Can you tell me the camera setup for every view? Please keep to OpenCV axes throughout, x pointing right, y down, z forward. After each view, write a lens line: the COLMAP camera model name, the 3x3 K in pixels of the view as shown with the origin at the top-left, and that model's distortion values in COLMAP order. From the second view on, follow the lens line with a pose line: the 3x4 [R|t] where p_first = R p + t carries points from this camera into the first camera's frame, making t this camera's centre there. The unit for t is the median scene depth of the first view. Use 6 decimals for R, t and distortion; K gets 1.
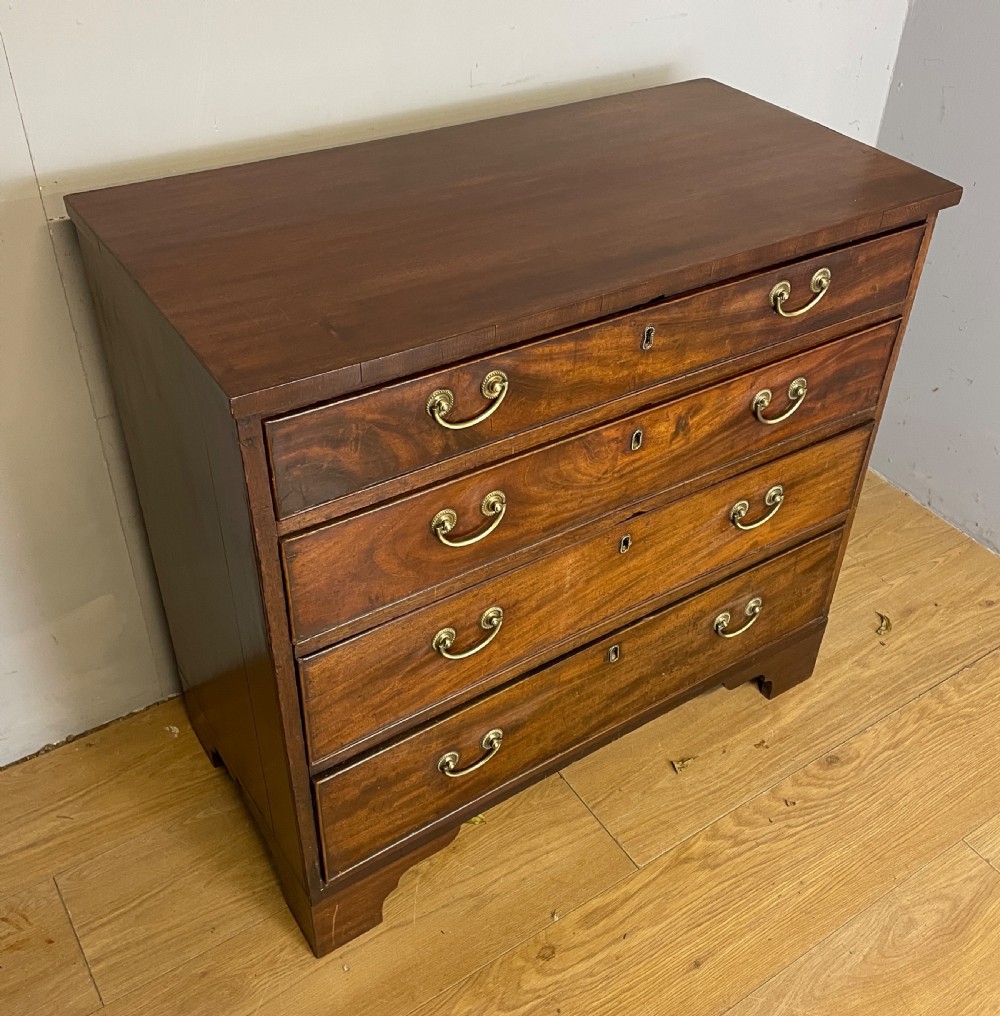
lens RADIAL K [[1072.3, 0, 520.7], [0, 1072.3, 466.6], [0, 0, 1]] dist [0.046876, 0.000000]
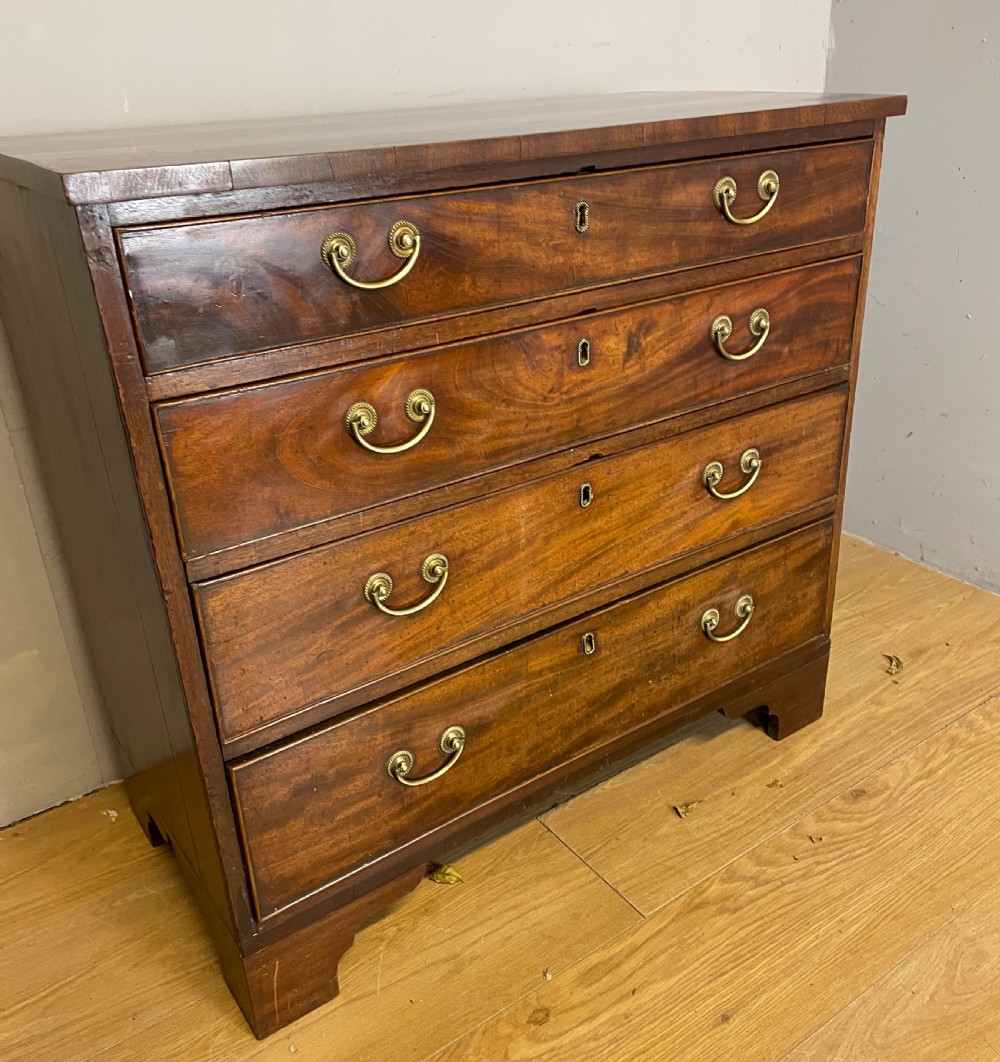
lens RADIAL K [[975.8, 0, 501.0], [0, 975.8, 521.1], [0, 0, 1]] dist [0.066074, -0.054274]
pose [[0.996875, -0.077355, -0.016041, 0.037896], [0.072614, 0.977177, -0.199631, 0.242732], [0.031117, 0.197842, 0.979740, 0.206369]]
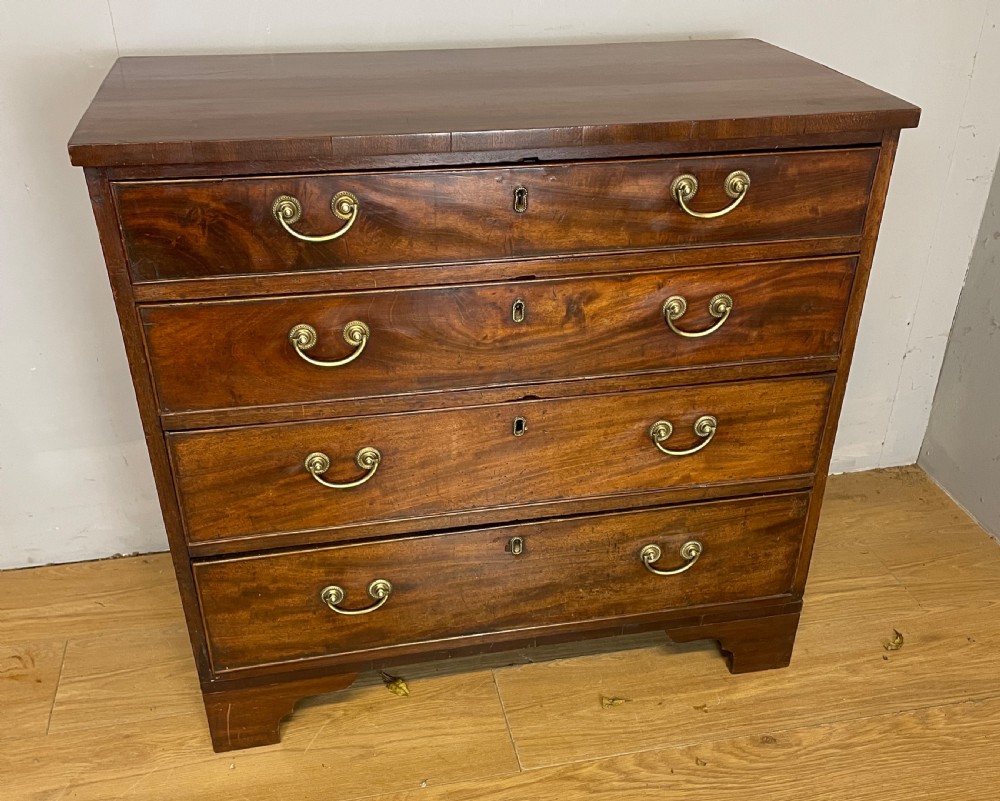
lens RADIAL K [[963.6, 0, 498.6], [0, 963.6, 480.1], [0, 0, 1]] dist [0.071828, -0.038629]
pose [[0.925687, 0.177667, -0.333975, 0.392354], [-0.202254, 0.978514, -0.040046, 0.160977], [0.319684, 0.104618, 0.941731, 0.109124]]
